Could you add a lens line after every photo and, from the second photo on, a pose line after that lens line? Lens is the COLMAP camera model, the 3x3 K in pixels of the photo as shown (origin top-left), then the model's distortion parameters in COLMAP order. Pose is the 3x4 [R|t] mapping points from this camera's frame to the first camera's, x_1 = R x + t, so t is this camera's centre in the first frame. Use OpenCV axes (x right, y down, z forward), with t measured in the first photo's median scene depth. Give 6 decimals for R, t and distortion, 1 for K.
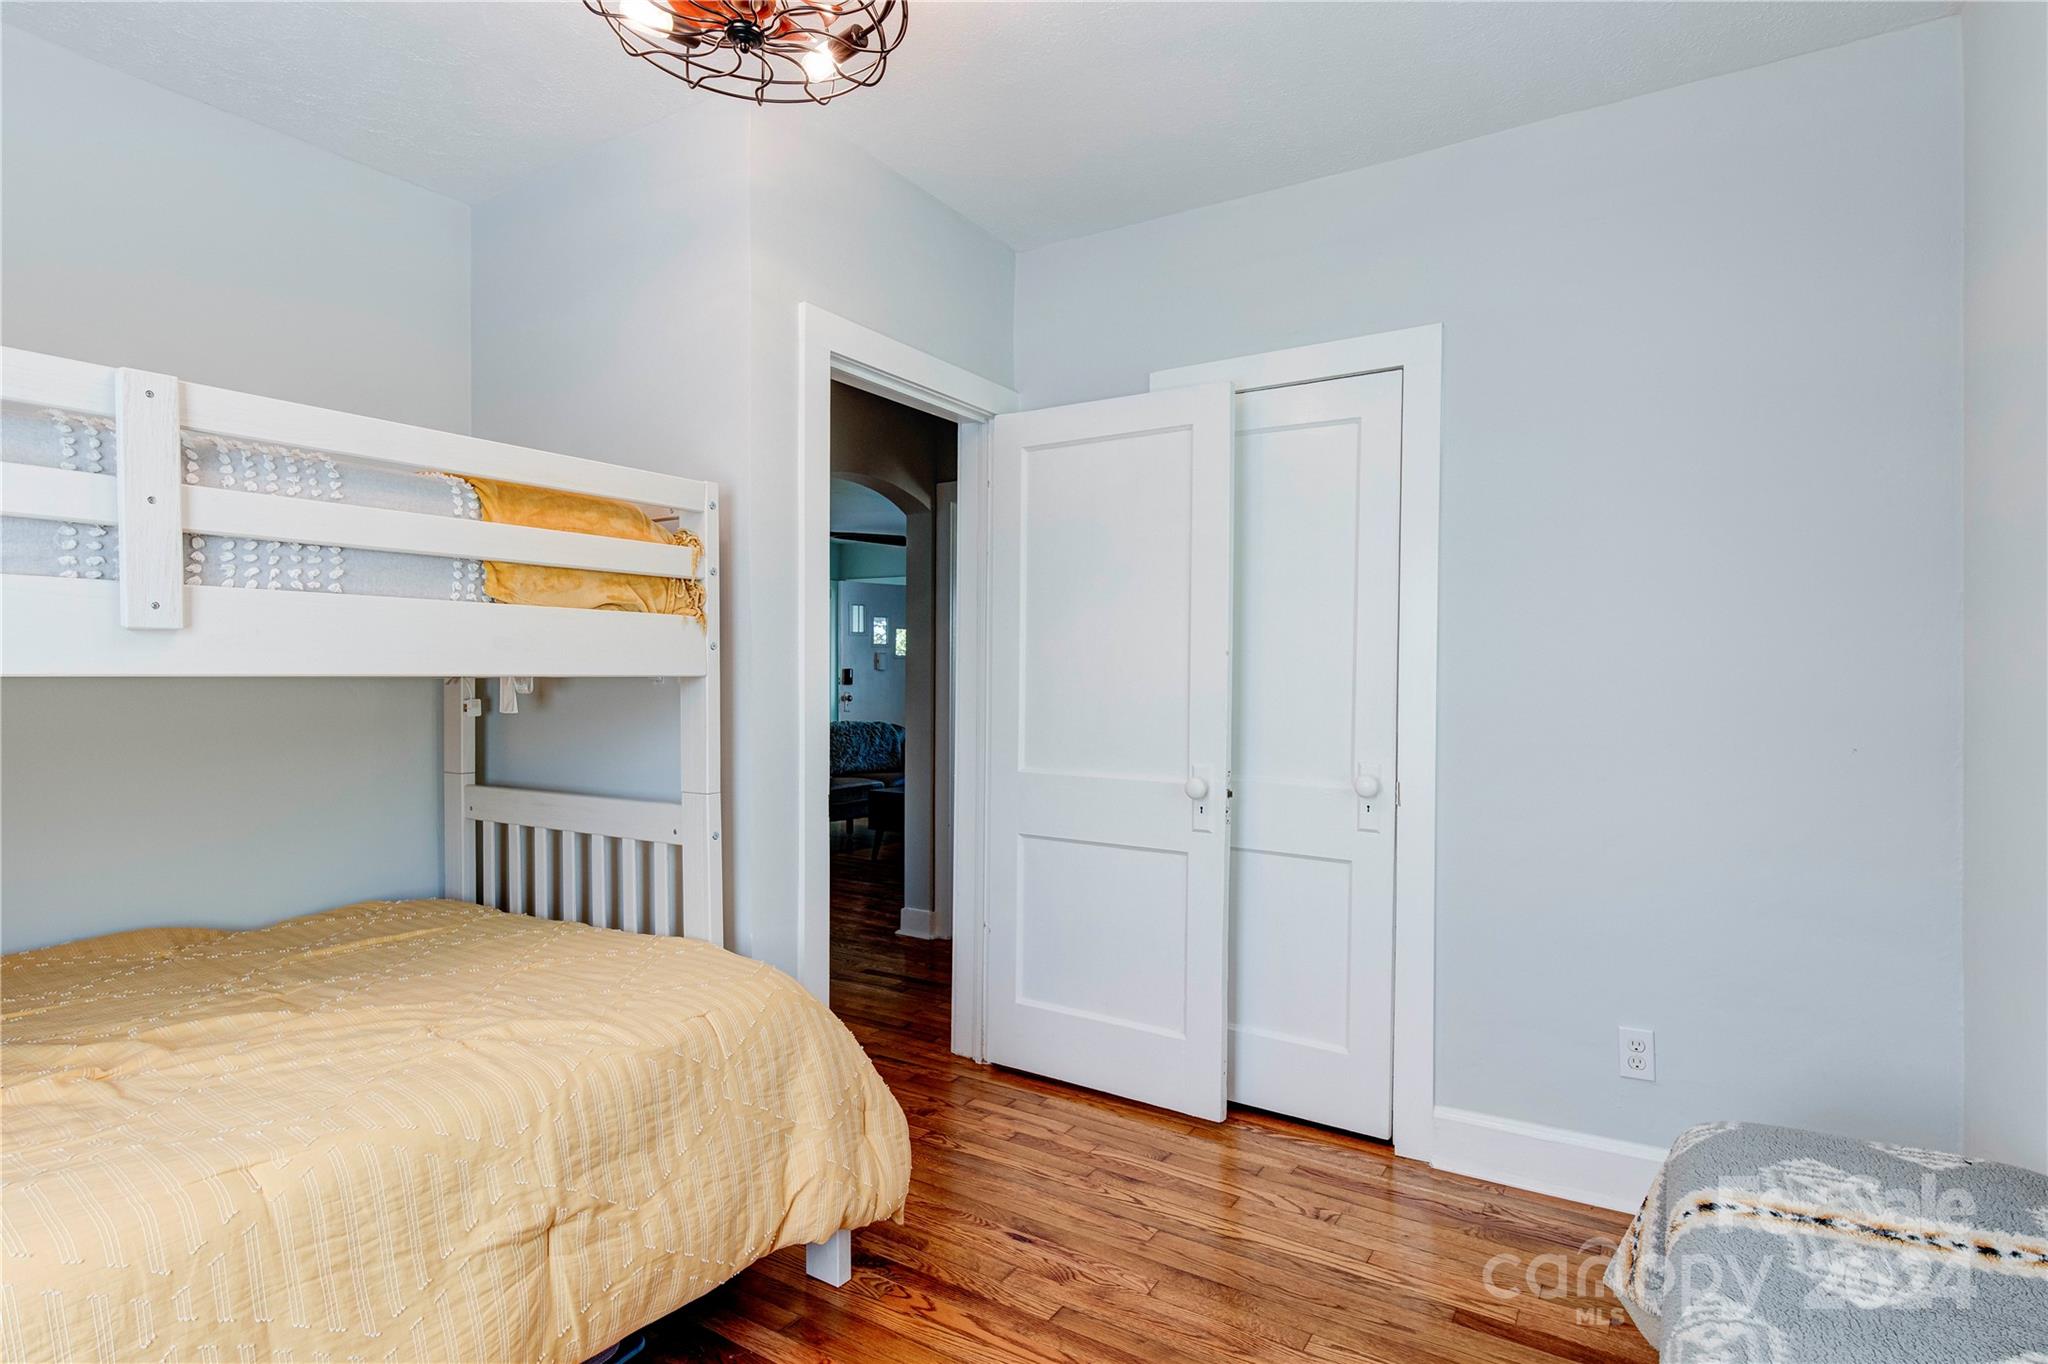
lens RADIAL K [[989.9, 0, 1019.9], [0, 989.9, 688.3], [0, 0, 1]] dist [0.002494, -0.001375]
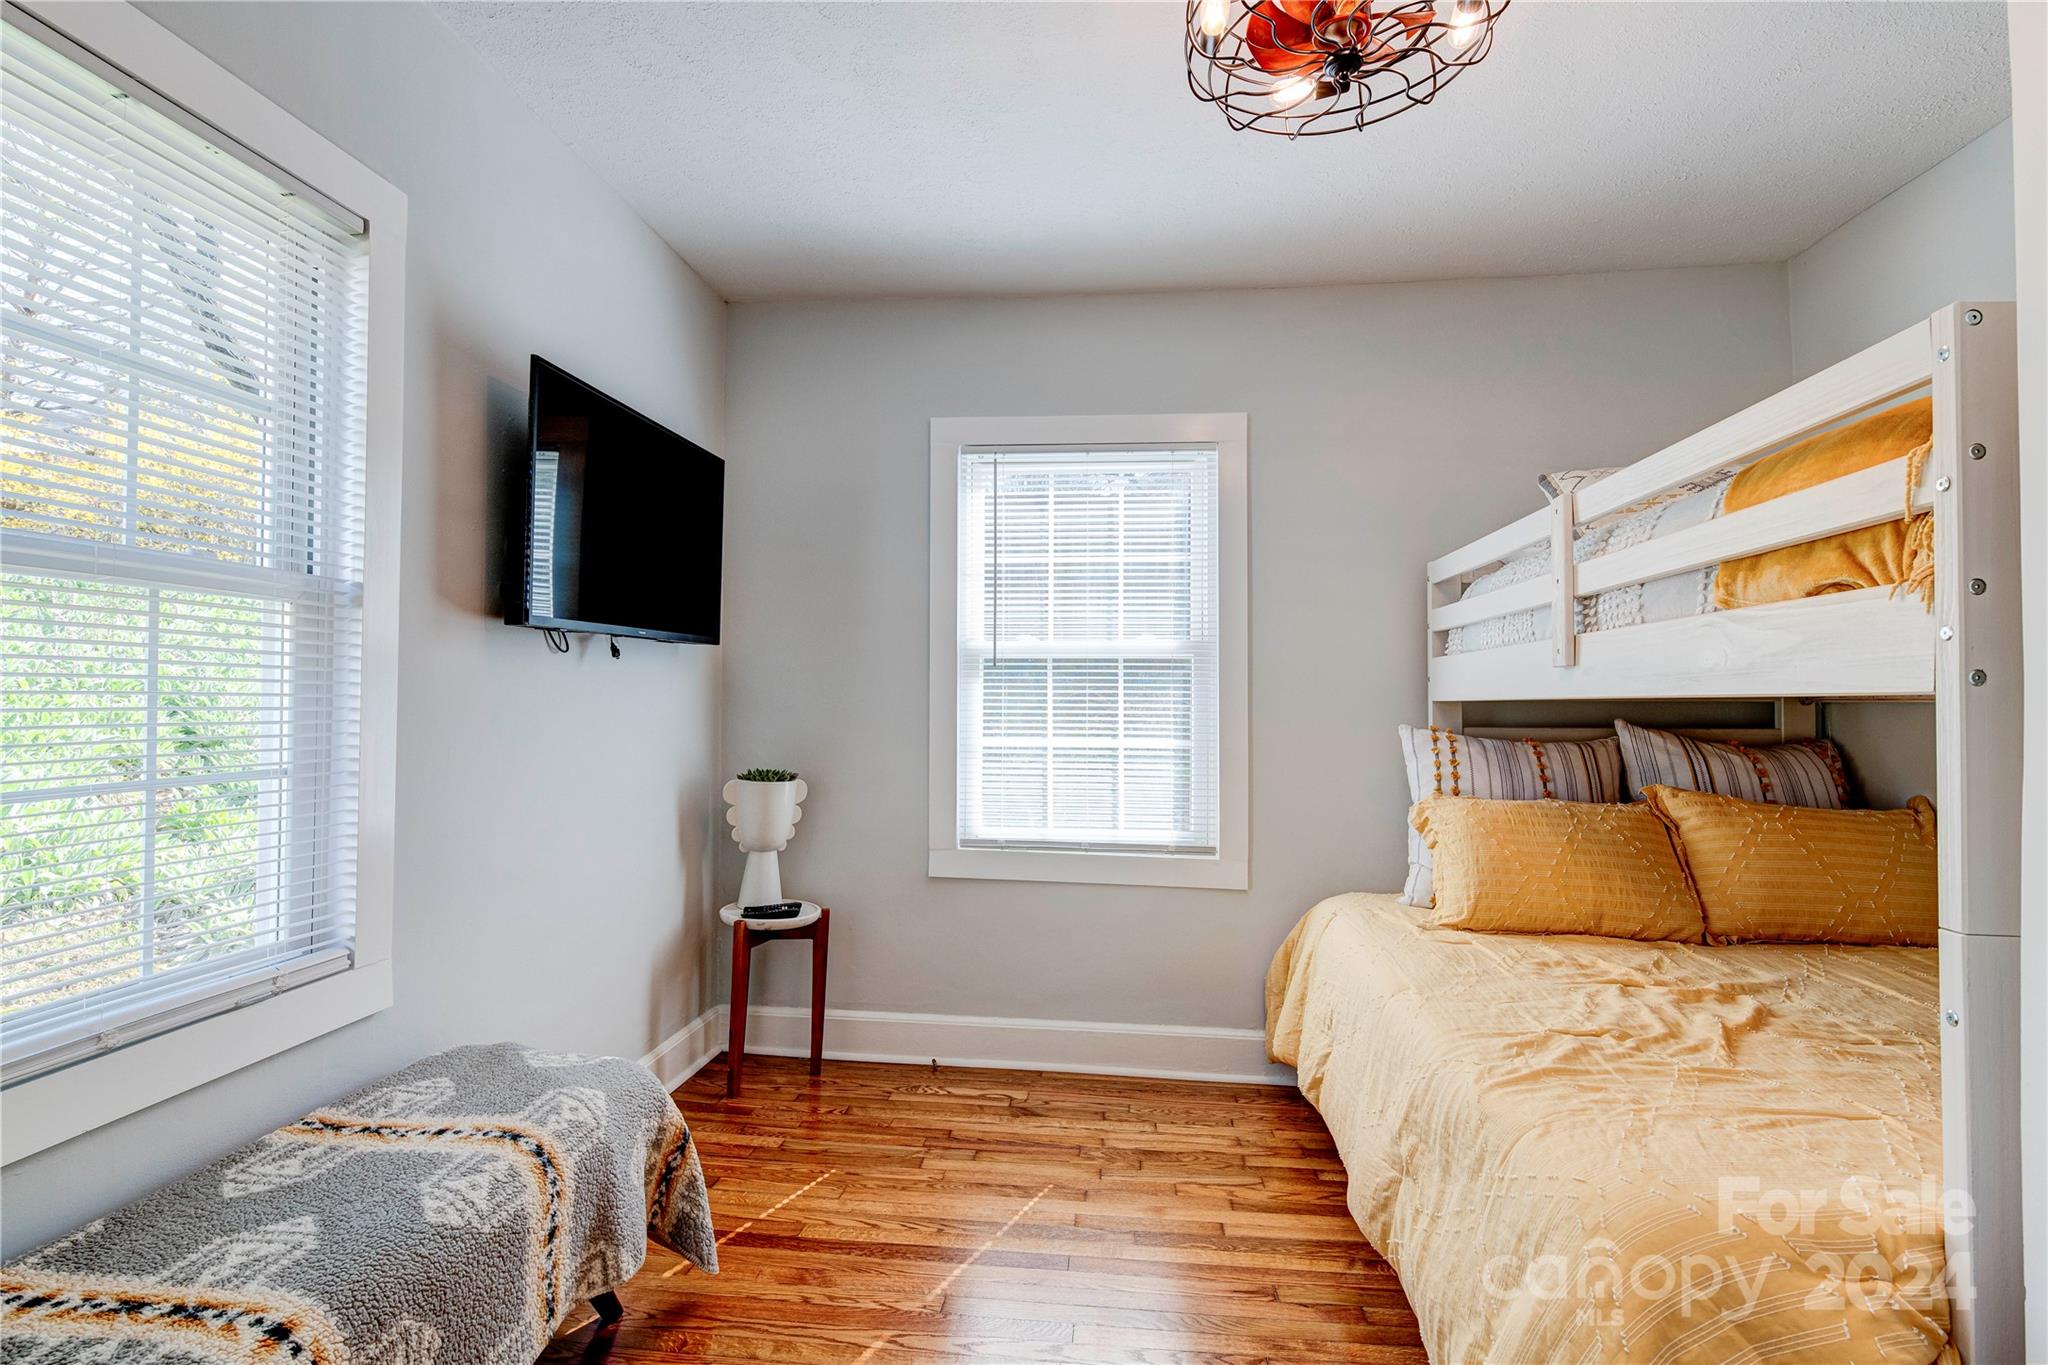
lens RADIAL K [[989.9, 0, 1024.3], [0, 989.9, 681.2], [0, 0, 1]] dist [0.002494, -0.001375]
pose [[-0.868769, -0.022841, -0.494690, 0.522139], [-0.016198, 0.999712, -0.017711, -0.000726], [0.494952, -0.007374, -0.868889, 1.797557]]
